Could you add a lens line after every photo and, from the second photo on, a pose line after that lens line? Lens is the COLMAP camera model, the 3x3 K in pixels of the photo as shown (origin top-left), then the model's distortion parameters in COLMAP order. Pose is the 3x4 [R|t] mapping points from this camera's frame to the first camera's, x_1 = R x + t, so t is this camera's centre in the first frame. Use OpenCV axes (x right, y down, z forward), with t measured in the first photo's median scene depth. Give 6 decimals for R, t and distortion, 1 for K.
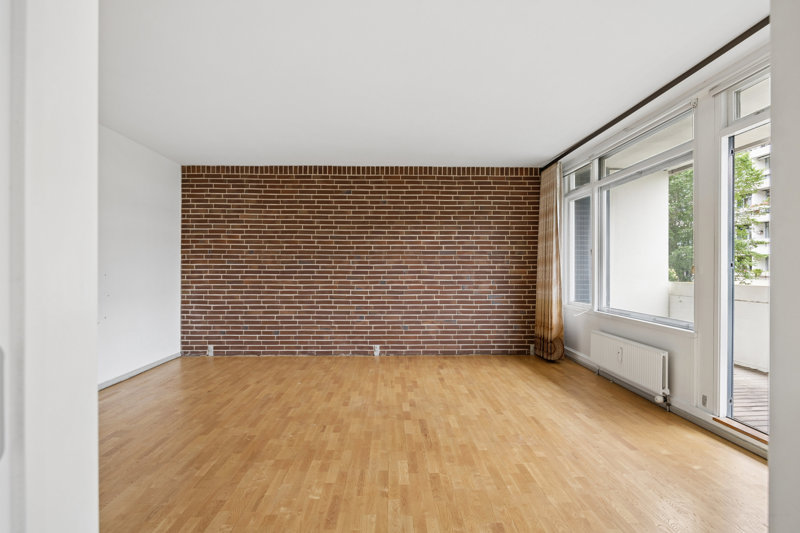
lens RADIAL K [[451.0, 0, 400.6], [0, 451.0, 268.0], [0, 0, 1]] dist [-0.006502, -0.001143]
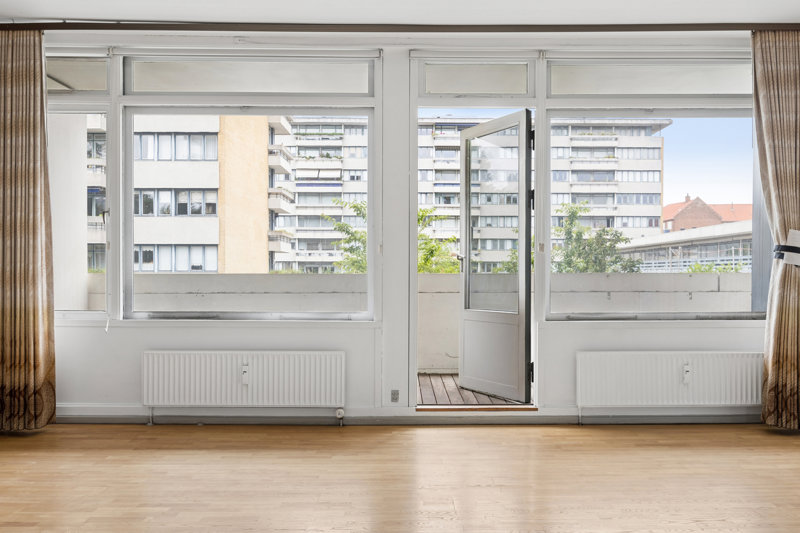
lens RADIAL K [[686.3, 0, 416.9], [0, 686.3, 277.0], [0, 0, 1]] dist [0.011850, -0.005643]
pose [[0.015225, -0.006623, 0.999862, -0.377989], [-0.003445, 0.999972, 0.006676, 0.028312], [-0.999878, -0.003546, 0.015202, 0.519919]]
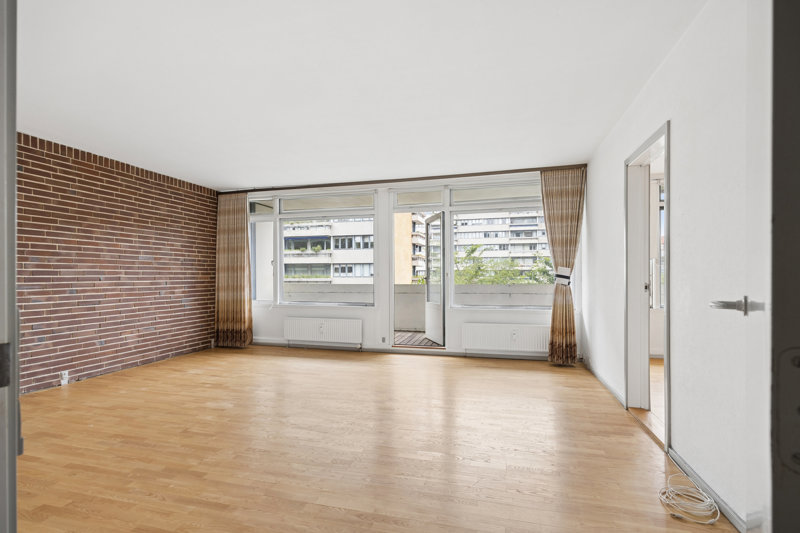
lens RADIAL K [[383.1, 0, 401.9], [0, 383.1, 273.3], [0, 0, 1]] dist [0.013283, 0.000510]
pose [[0.283044, 0.005594, 0.959091, -0.534418], [-0.001242, 0.999984, -0.005466, 0.002426], [-0.959106, 0.000356, 0.283047, 0.238727]]
